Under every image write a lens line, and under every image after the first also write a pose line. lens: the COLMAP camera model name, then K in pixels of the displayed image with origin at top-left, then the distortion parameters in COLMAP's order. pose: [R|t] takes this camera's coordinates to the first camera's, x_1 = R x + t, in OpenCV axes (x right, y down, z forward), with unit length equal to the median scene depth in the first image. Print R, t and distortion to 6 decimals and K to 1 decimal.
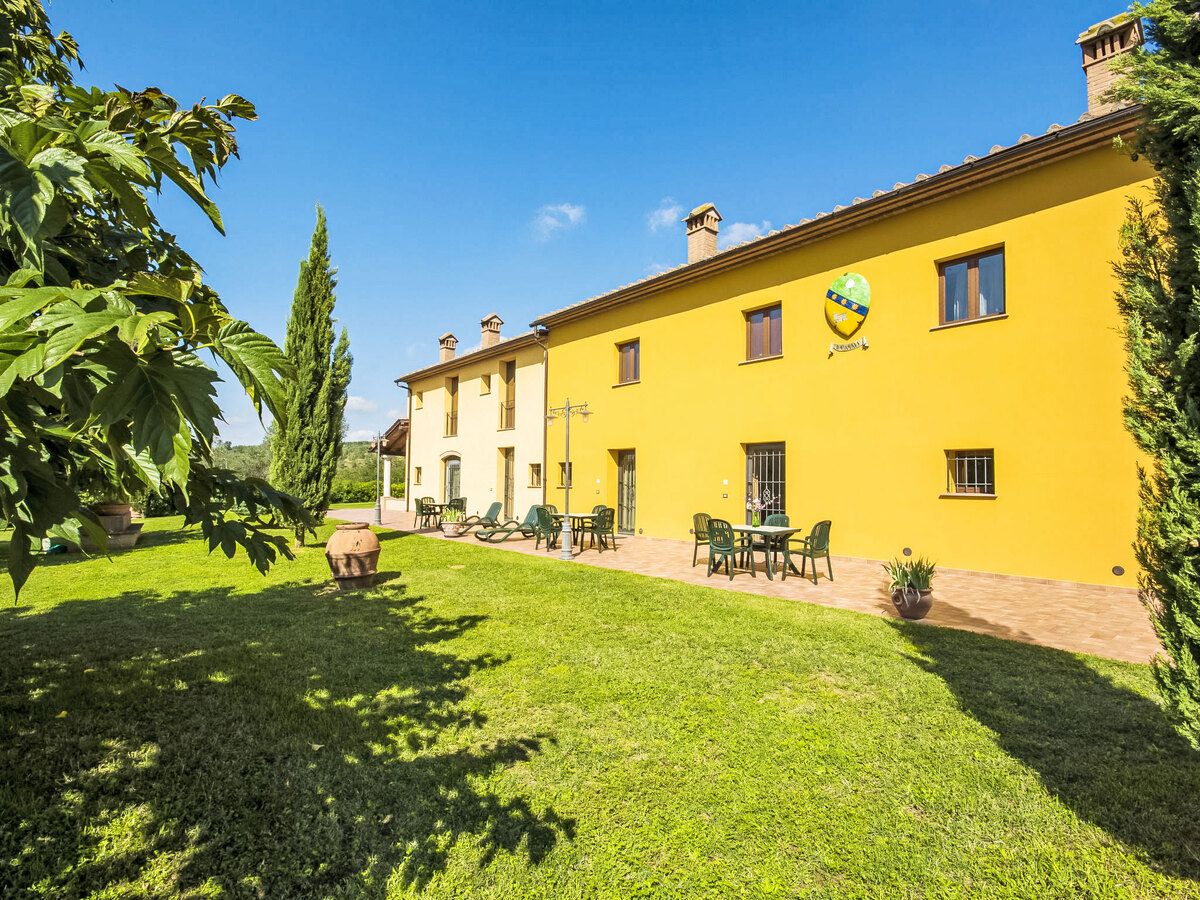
lens RADIAL K [[598.6, 0, 600.0], [0, 598.6, 450.0], [0, 0, 1]] dist [-0.000826, 0.001059]
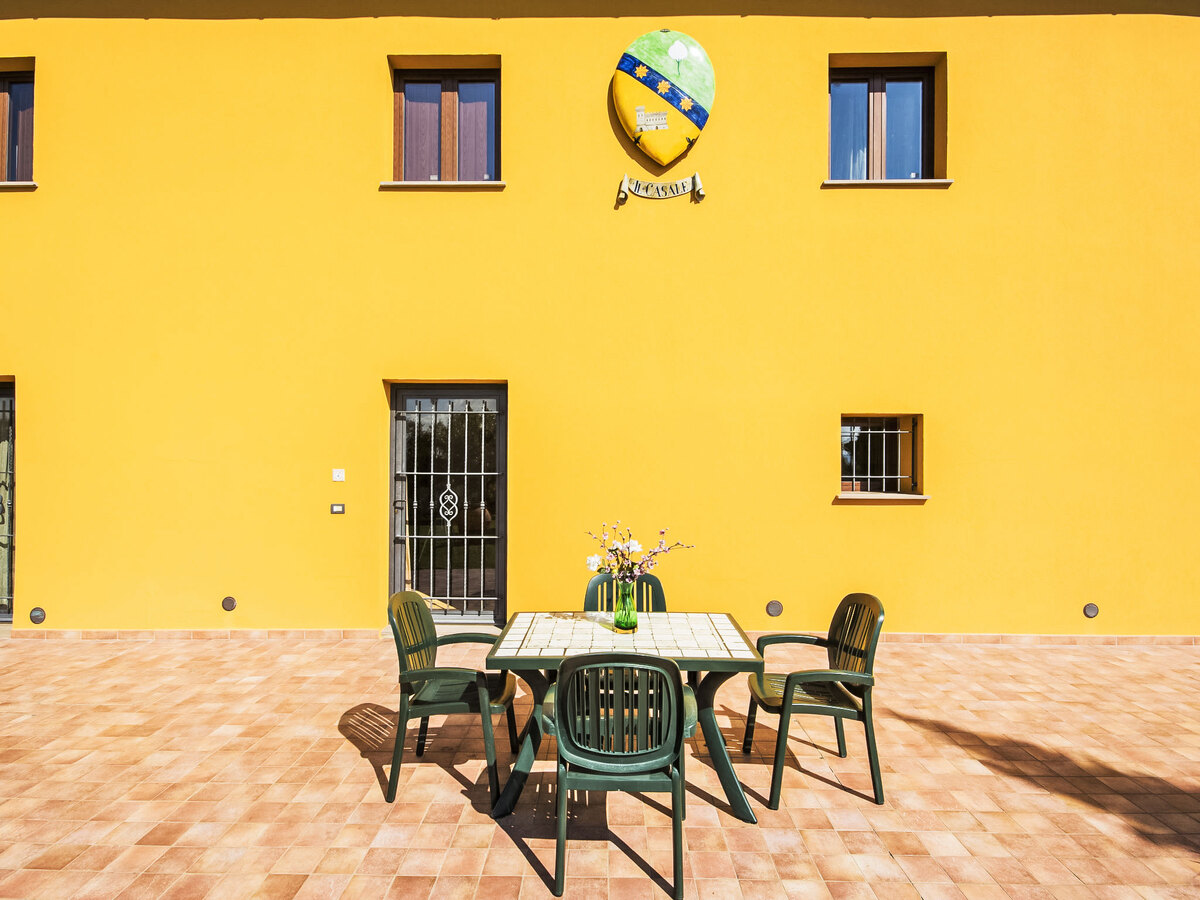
lens RADIAL K [[598.6, 0, 600.0], [0, 598.6, 450.0], [0, 0, 1]] dist [-0.000826, 0.001059]
pose [[0.651184, 0.000101, 0.758920, 0.022781], [-0.038814, 0.998696, 0.033171, 0.020111], [-0.757926, -0.051057, 0.650339, 0.715765]]
